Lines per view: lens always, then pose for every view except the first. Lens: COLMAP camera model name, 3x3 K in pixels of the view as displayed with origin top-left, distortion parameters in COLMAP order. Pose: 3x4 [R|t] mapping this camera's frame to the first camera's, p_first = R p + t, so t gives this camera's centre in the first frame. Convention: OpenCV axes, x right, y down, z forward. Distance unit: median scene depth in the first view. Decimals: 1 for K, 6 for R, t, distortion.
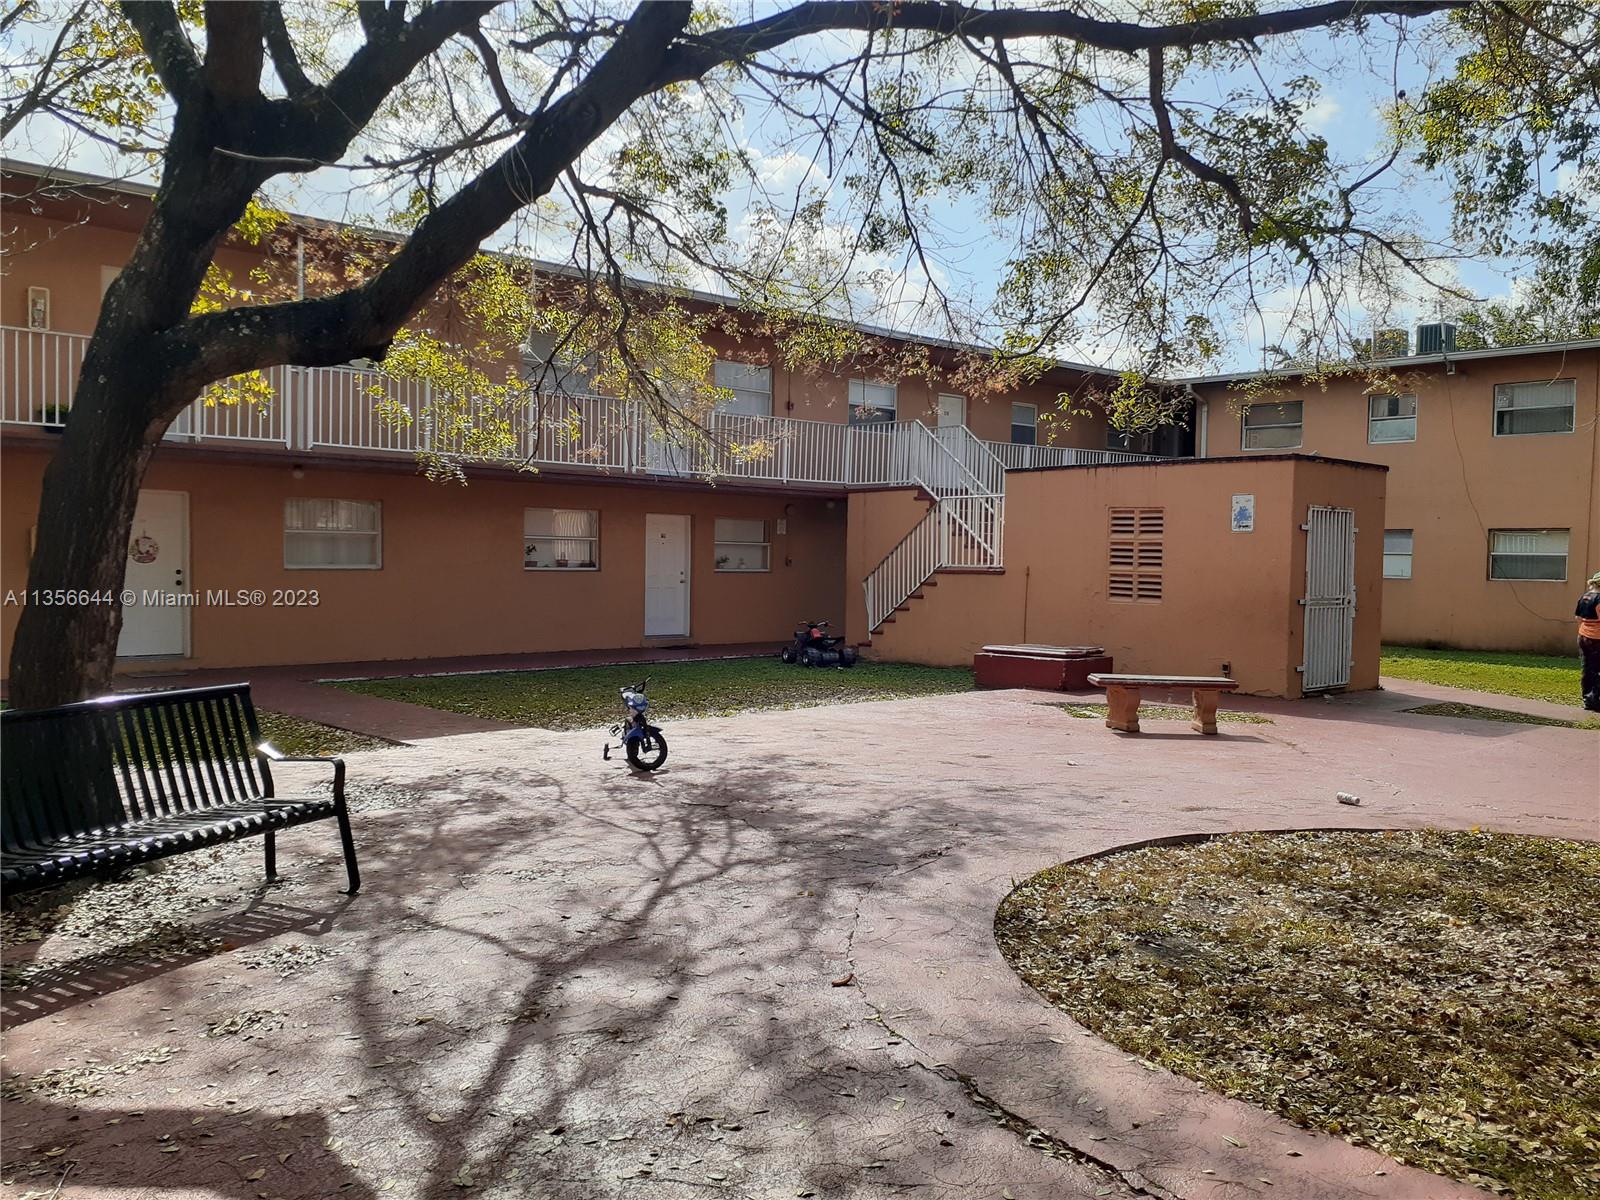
lens RADIAL K [[1277.4, 0, 793.8], [0, 1277.4, 603.5], [0, 0, 1]] dist [0.038774, -0.053421]
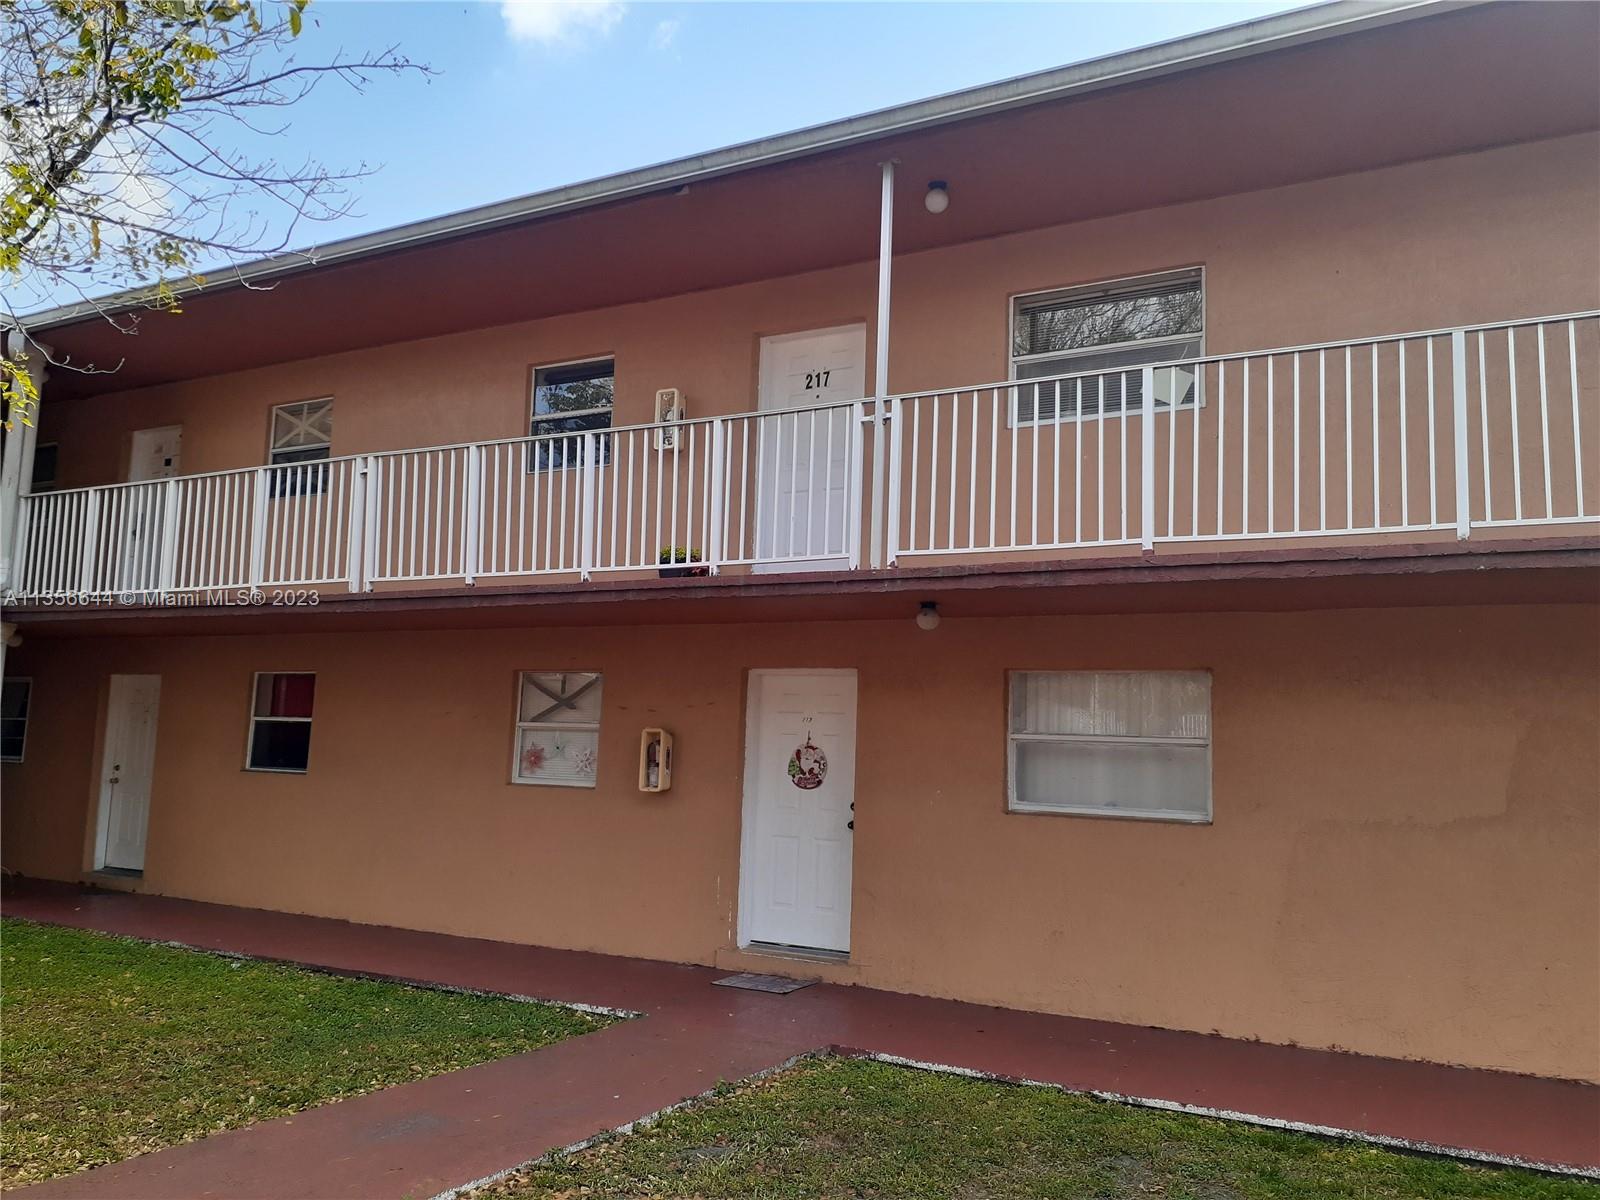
lens RADIAL K [[1277.4, 0, 795.7], [0, 1277.4, 611.2], [0, 0, 1]] dist [0.038774, -0.053421]
pose [[0.315885, -0.109779, -0.942425, 0.055682], [-0.062306, 0.988740, -0.136058, -0.026285], [0.946750, 0.101697, 0.305488, 0.635273]]
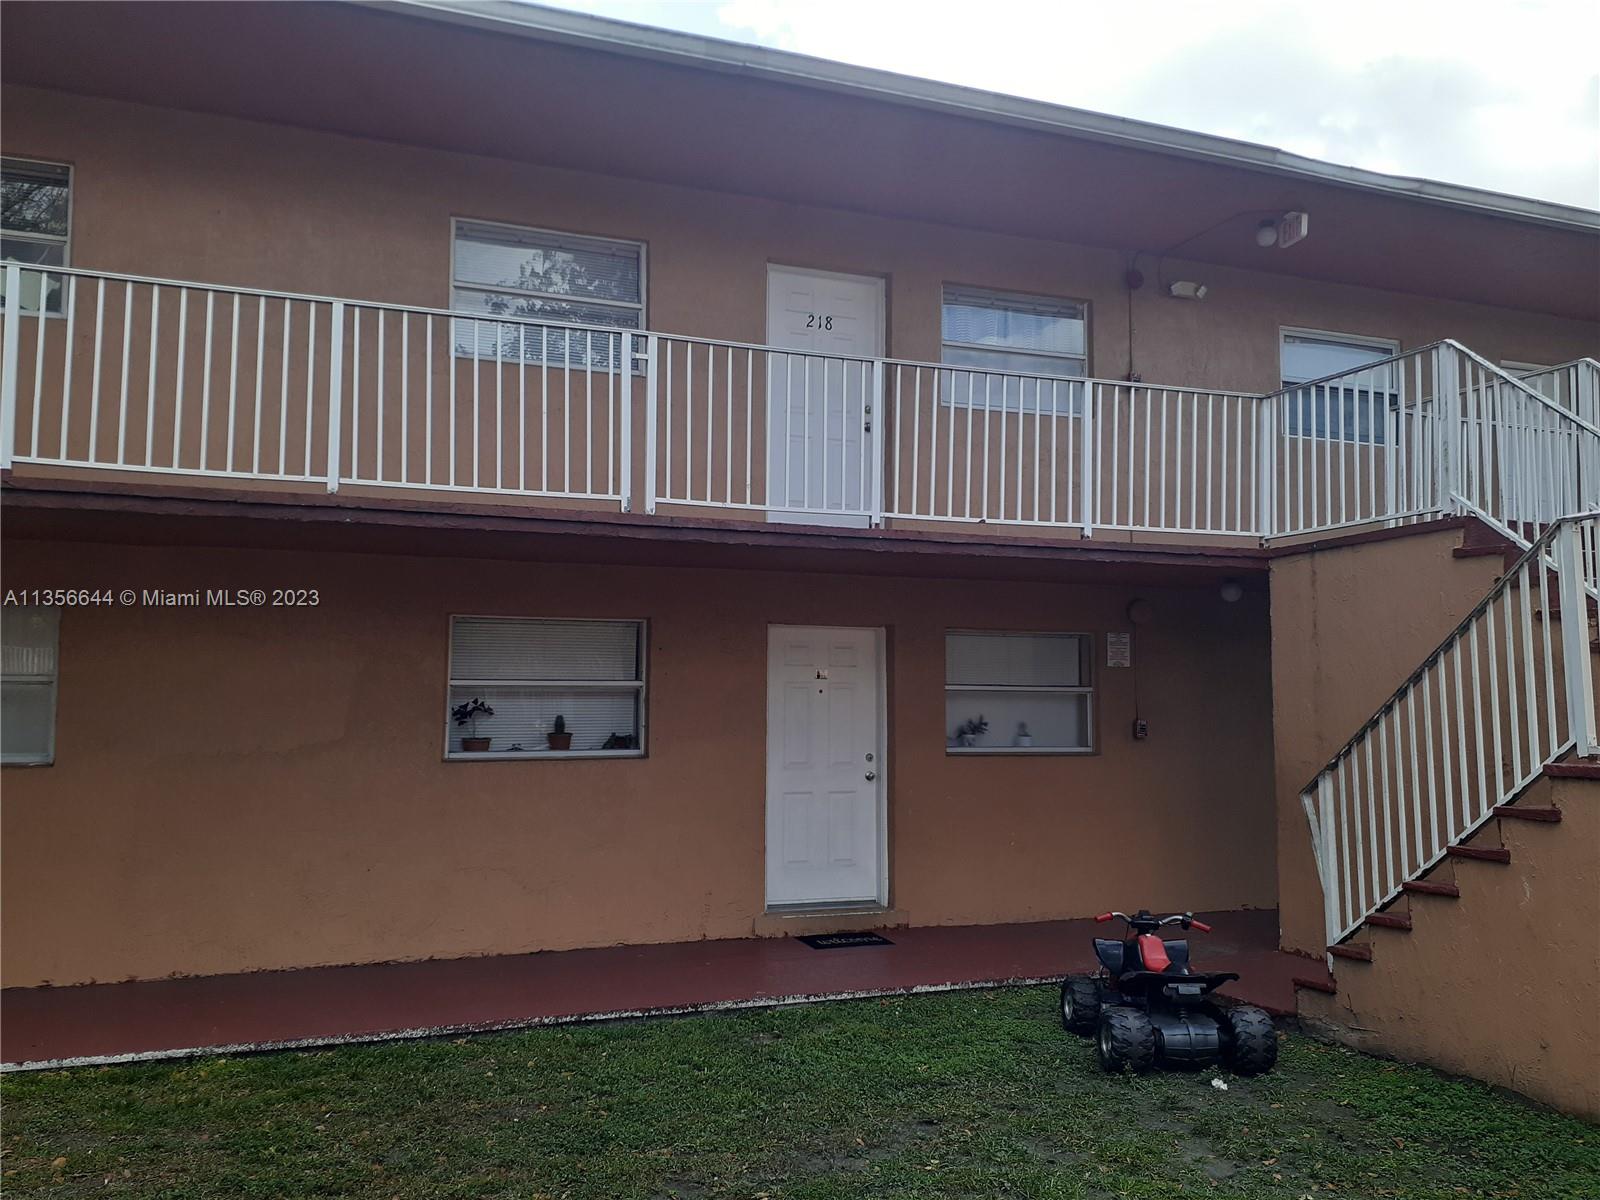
lens RADIAL K [[1277.4, 0, 797.1], [0, 1277.4, 607.7], [0, 0, 1]] dist [0.038774, -0.053421]
pose [[0.930209, -0.040615, -0.364776, 0.054930], [-0.002089, 0.993257, -0.115918, -0.025921], [0.367025, 0.108590, 0.923851, 0.613836]]
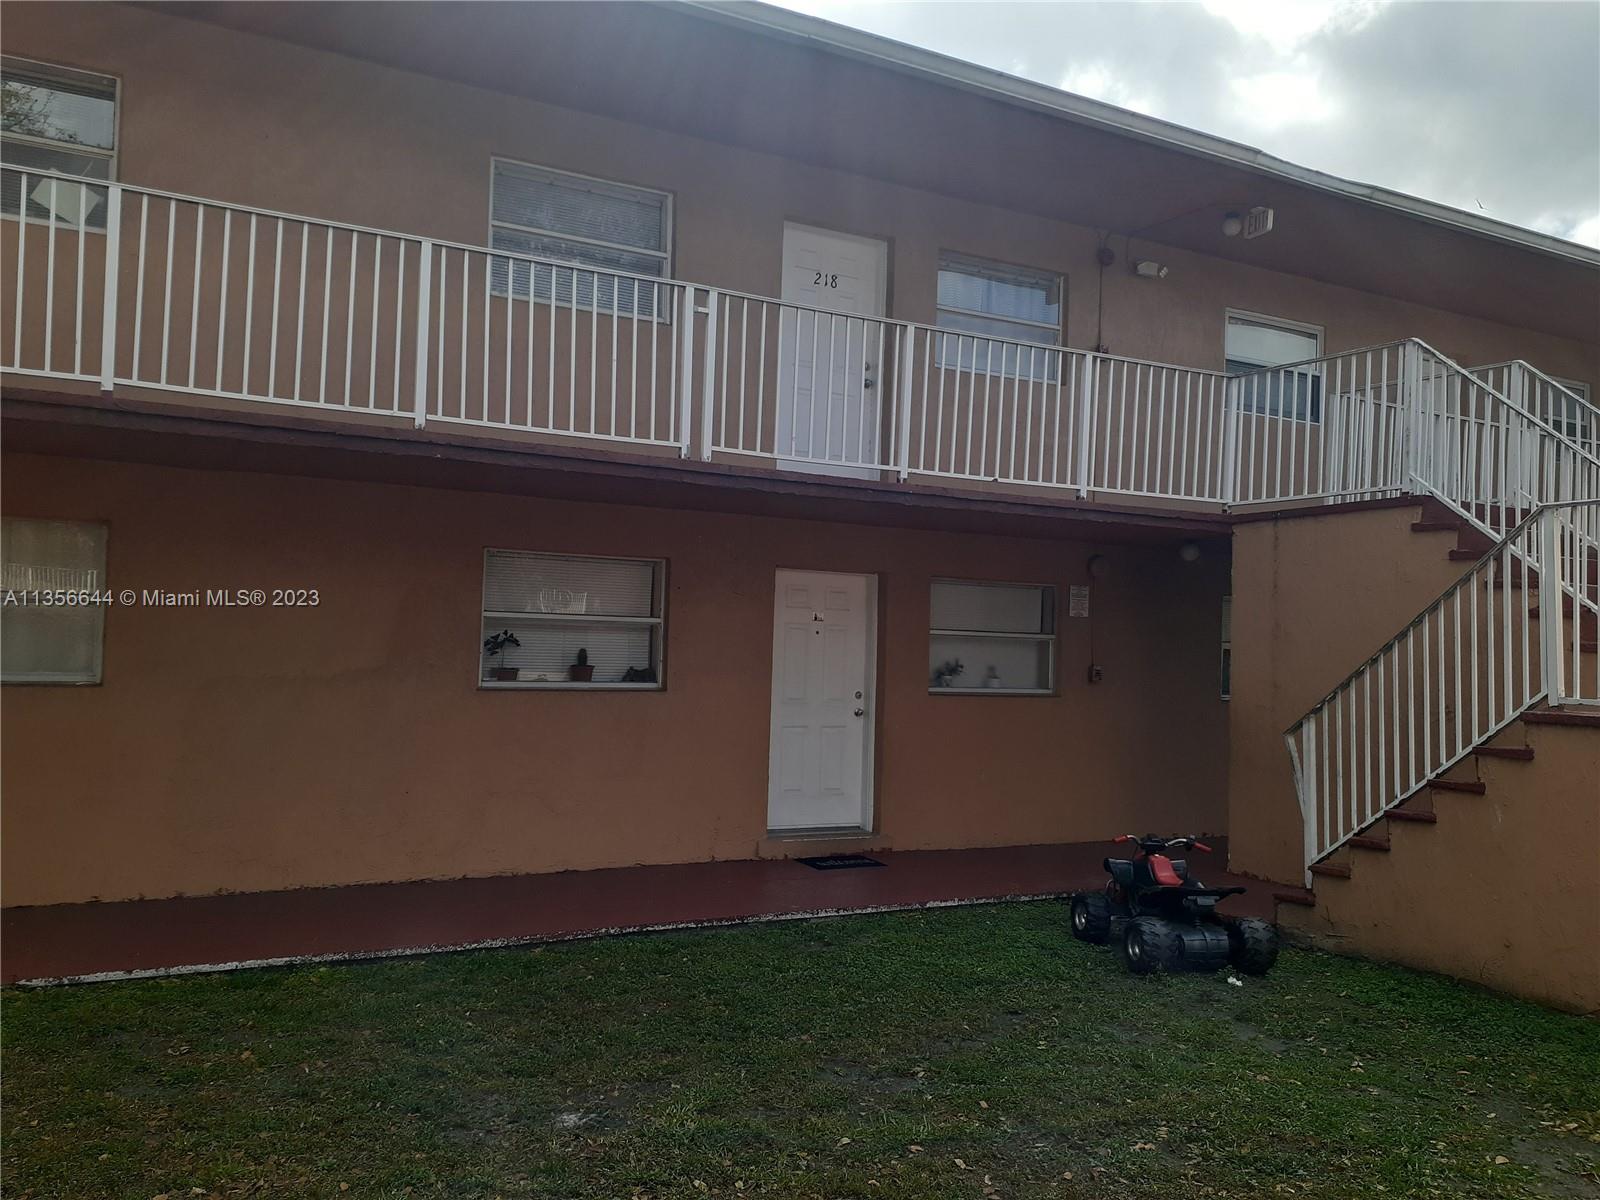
lens RADIAL K [[1277.4, 0, 791.7], [0, 1277.4, 607.7], [0, 0, 1]] dist [0.038774, -0.053421]
pose [[0.970463, 0.005664, -0.241183, 0.001793], [-0.023108, 0.997310, -0.069563, -0.024320], [0.240140, 0.073082, 0.967983, 0.568118]]
